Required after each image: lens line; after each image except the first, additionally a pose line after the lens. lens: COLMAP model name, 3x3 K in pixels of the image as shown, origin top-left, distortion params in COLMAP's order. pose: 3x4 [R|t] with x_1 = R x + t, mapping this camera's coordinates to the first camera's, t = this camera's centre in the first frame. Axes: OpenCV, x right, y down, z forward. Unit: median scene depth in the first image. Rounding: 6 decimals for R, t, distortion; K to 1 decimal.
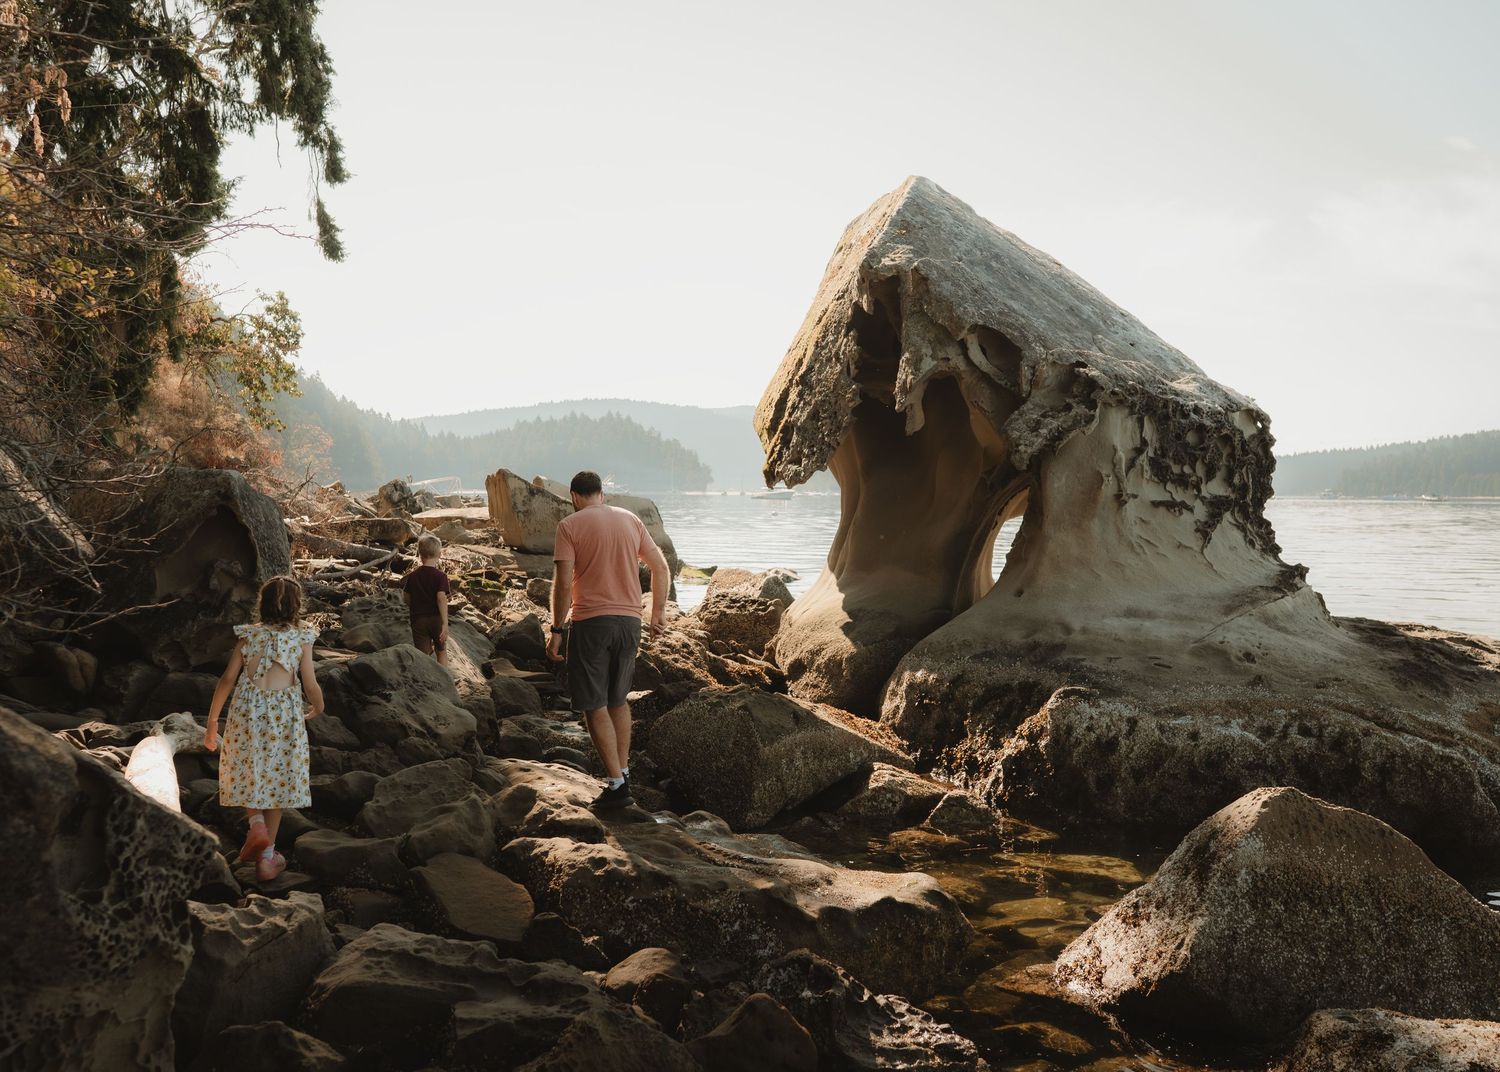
lens RADIAL K [[1532.8, 0, 815.2], [0, 1532.8, 527.9], [0, 0, 1]] dist [-0.007967, 0.008469]
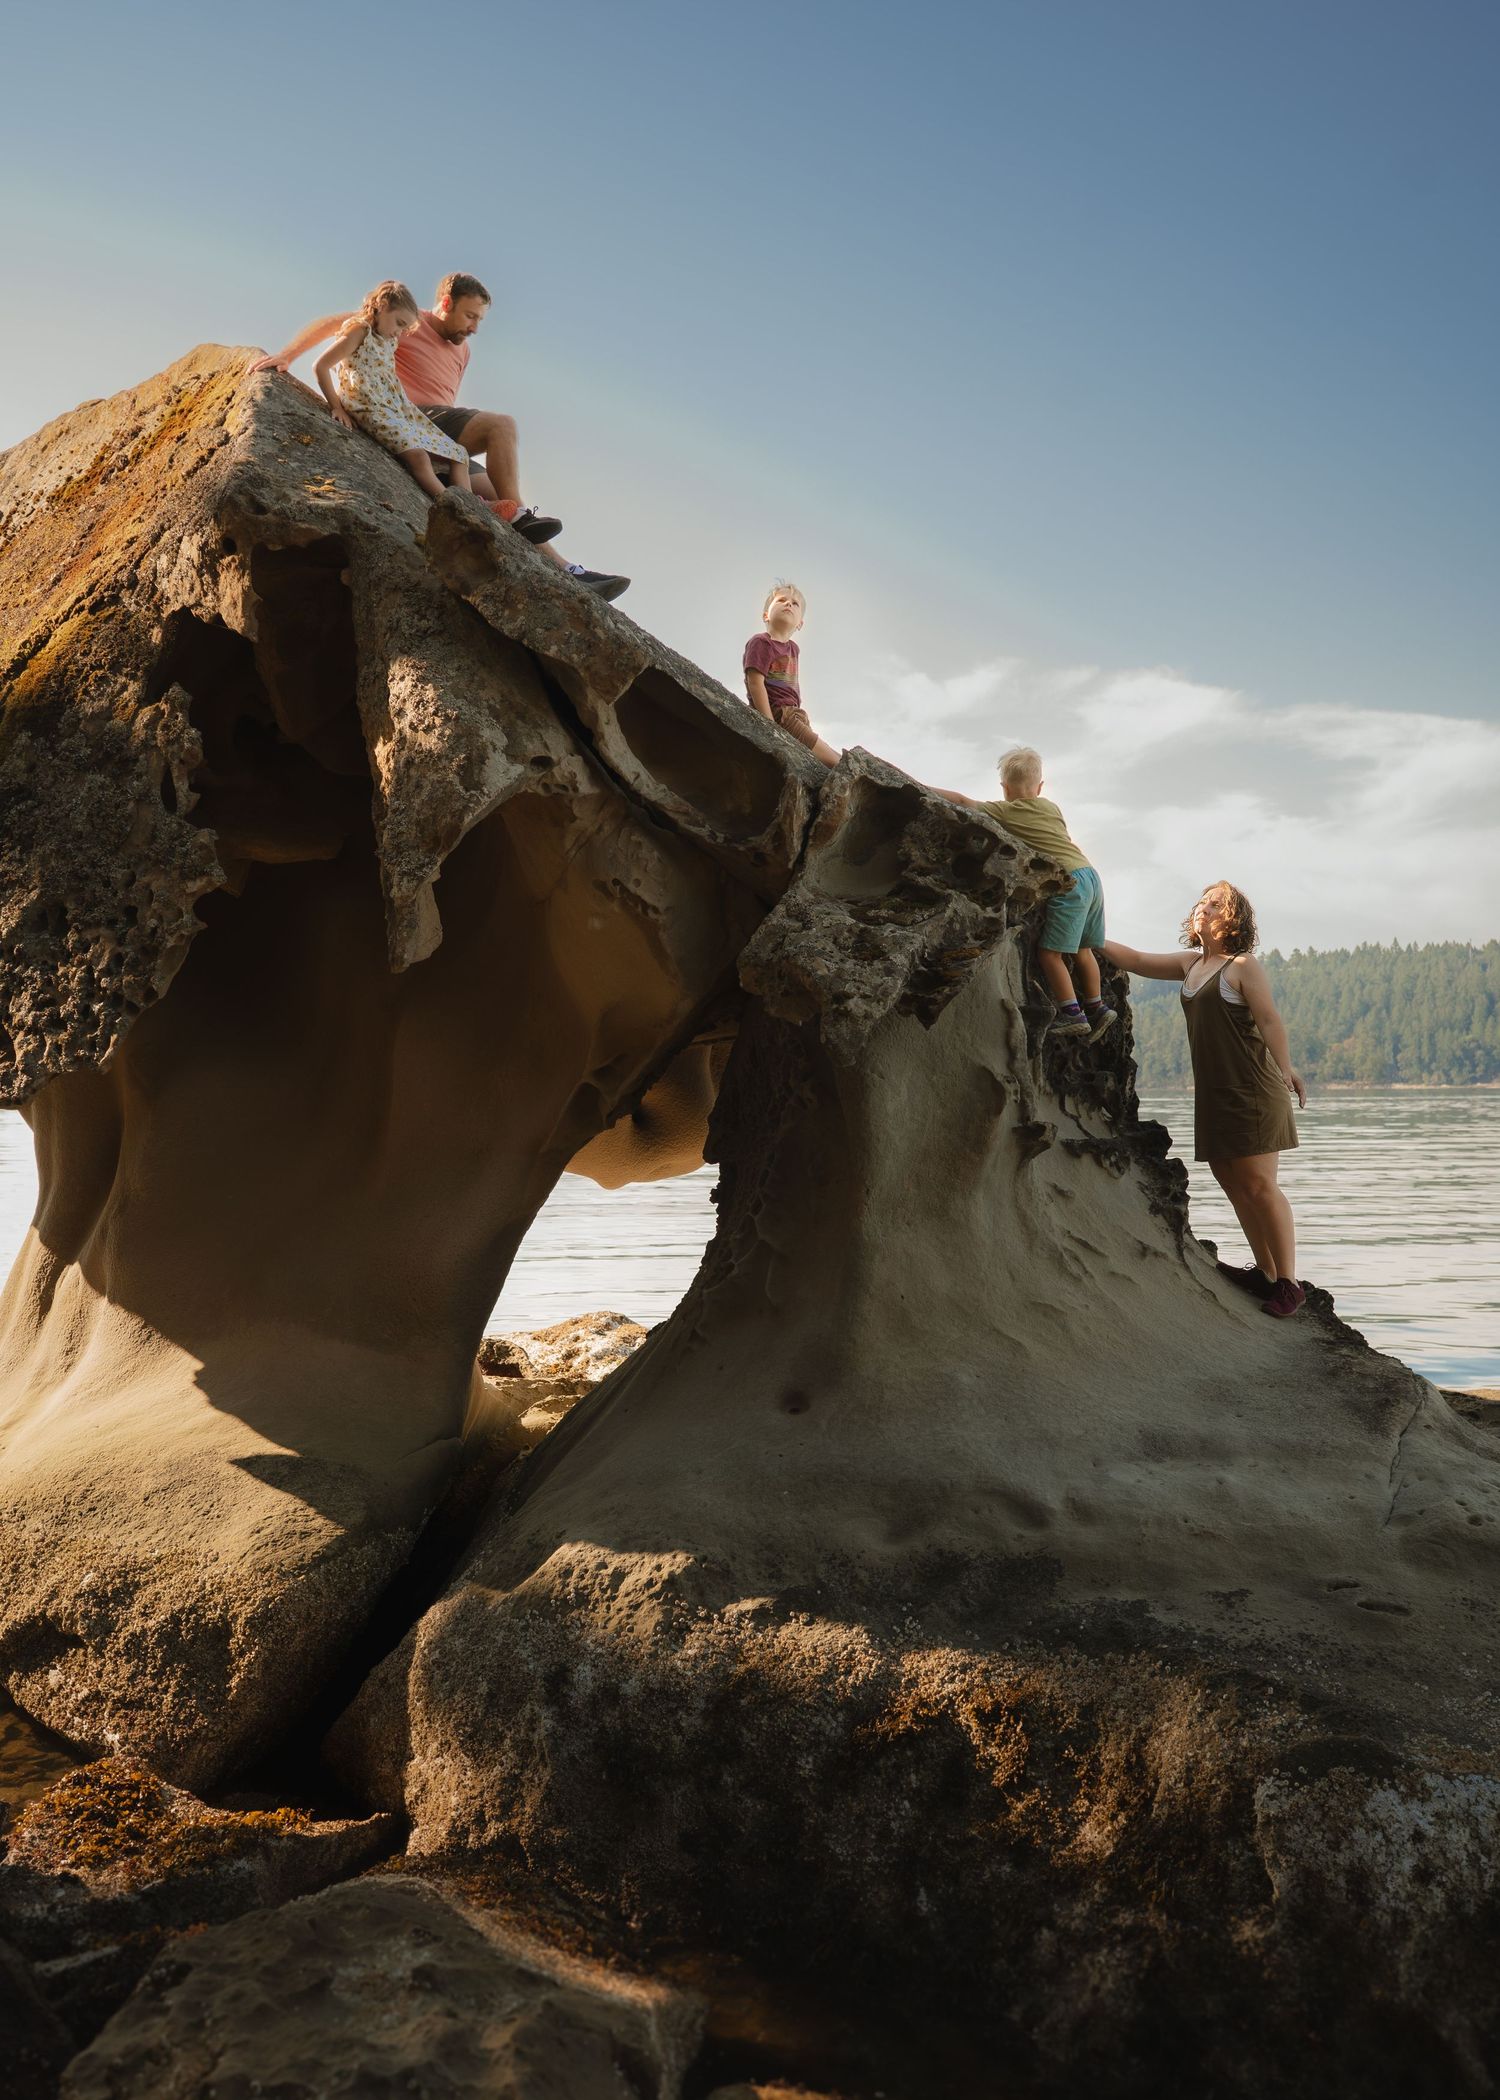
lens RADIAL K [[2171.8, 0, 750.0], [0, 2171.8, 1050.0], [0, 0, 1]] dist [-0.007842, -0.001457]
pose [[0.855121, -0.003651, 0.518415, -0.147207], [0.025432, 0.999067, -0.034914, -0.024064], [-0.517804, 0.043040, 0.854416, 0.569493]]
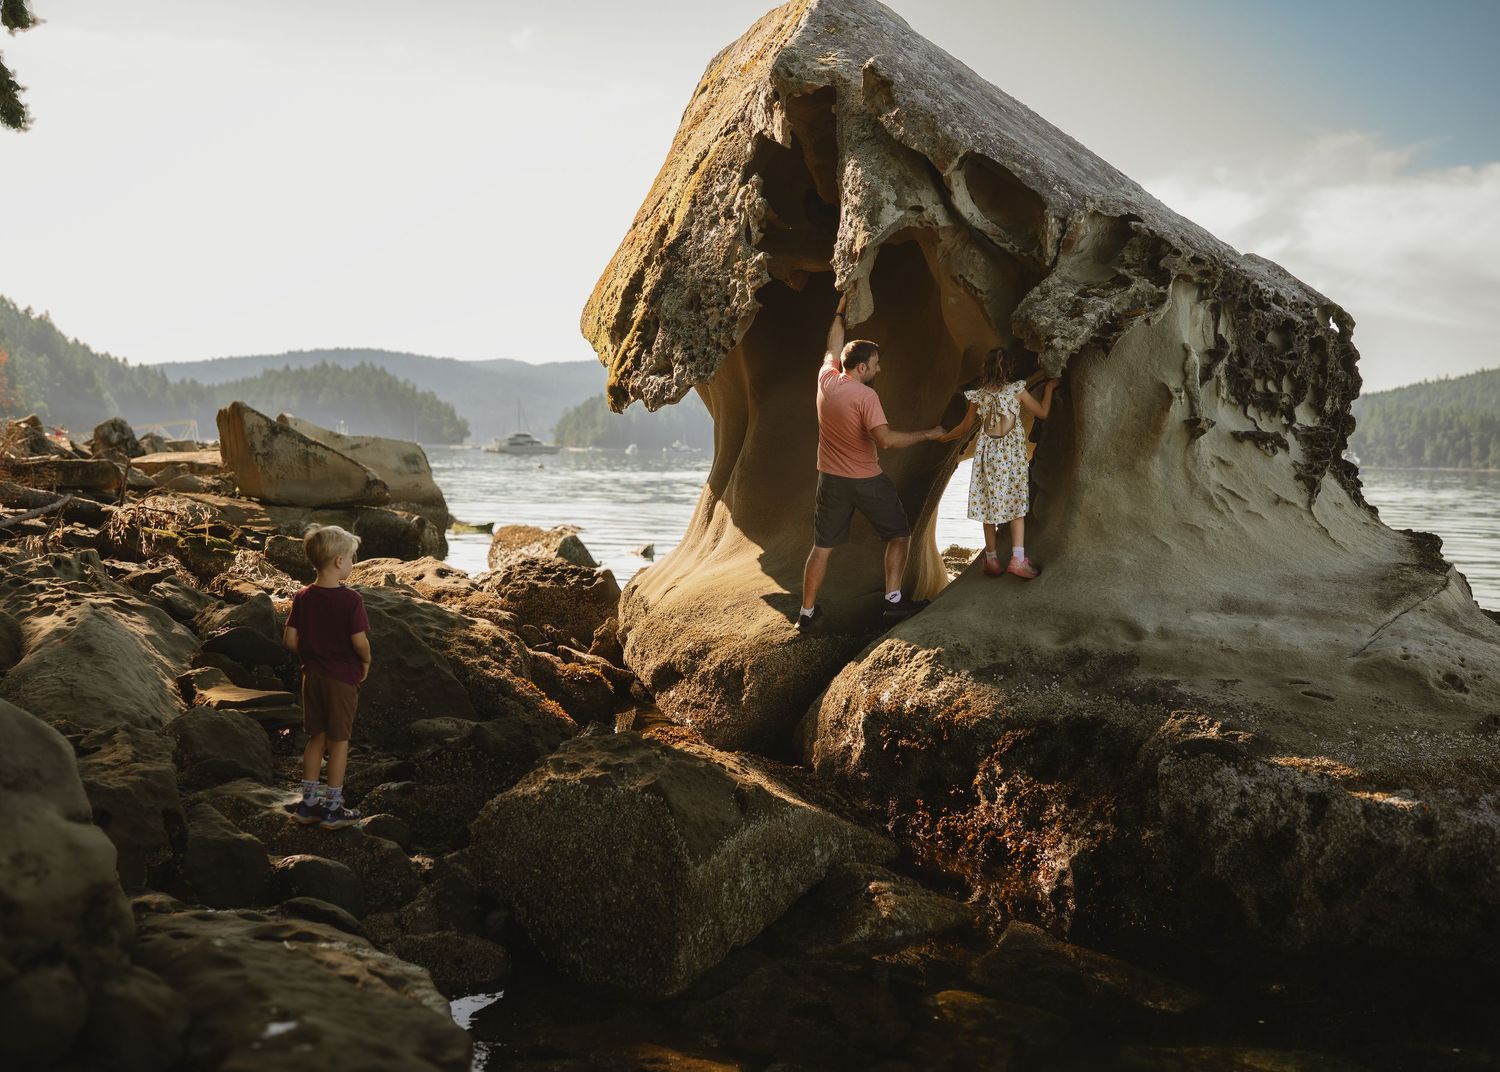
lens RADIAL K [[1551.3, 0, 750.0], [0, 1551.3, 536.0], [0, 0, 1]] dist [-0.007842, -0.001457]
pose [[0.993669, 0.009890, 0.111911, -0.060458], [-0.013548, 0.999397, 0.031977, 0.008790], [-0.111527, -0.033291, 0.993204, 0.371474]]
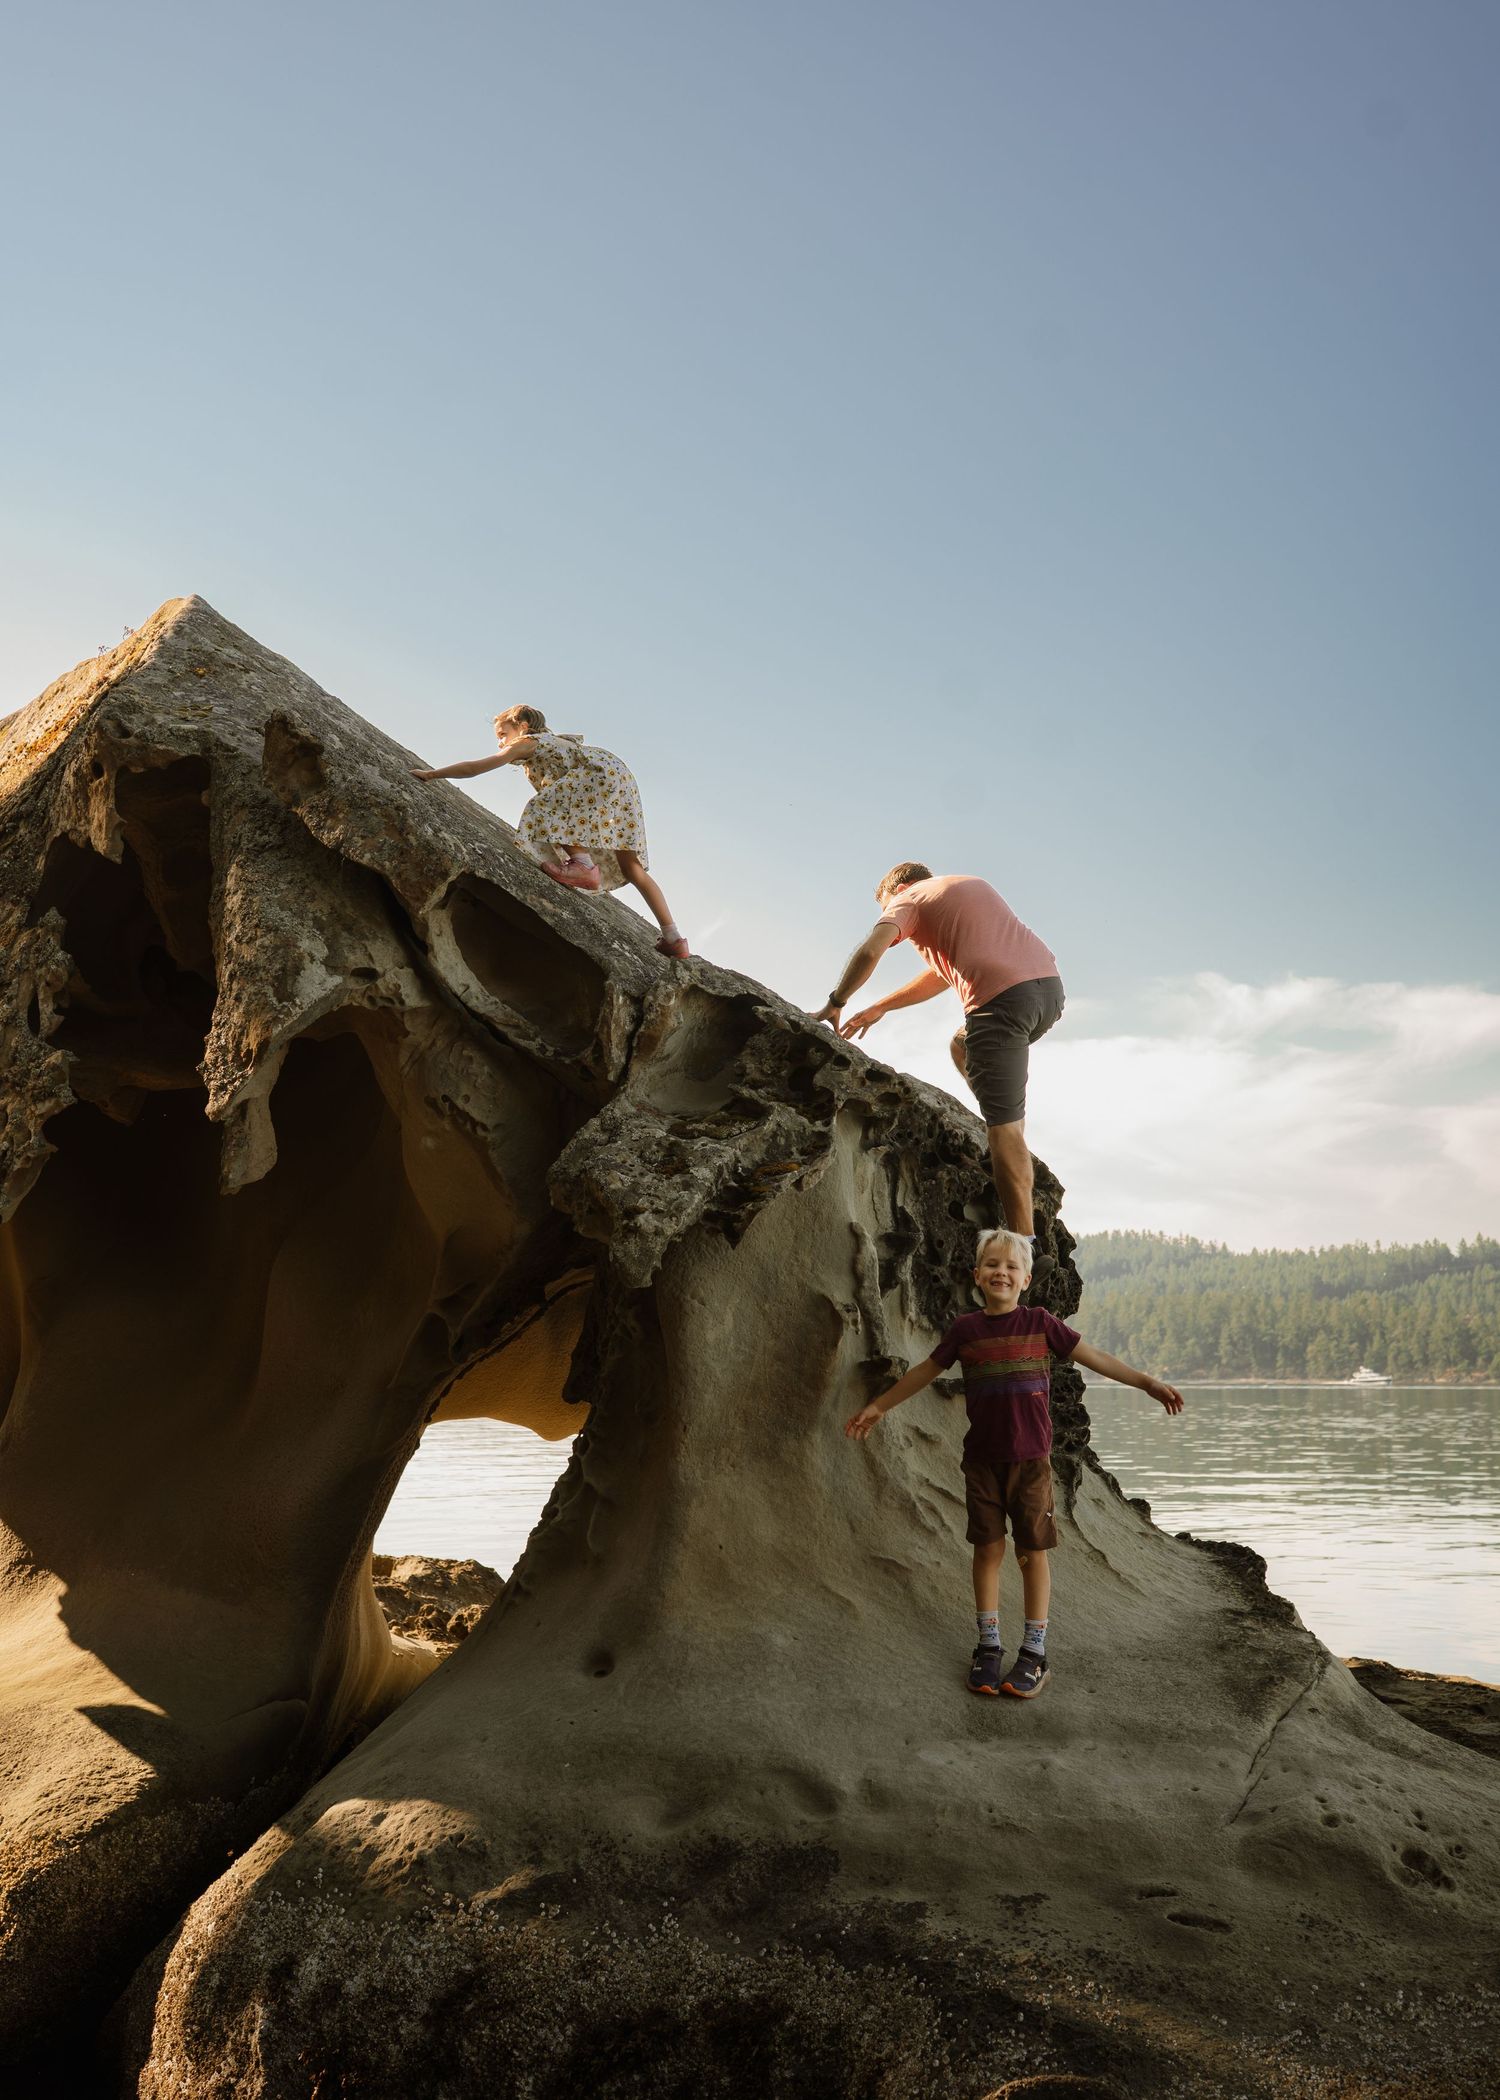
lens RADIAL K [[2146.0, 0, 741.5], [0, 2146.0, 999.3], [0, 0, 1]] dist [-0.007967, 0.008469]
pose [[0.906729, 0.068562, 0.416102, -0.043237], [0.013709, 0.981382, -0.191577, -0.009463], [-0.421490, 0.179413, 0.888908, 0.558017]]
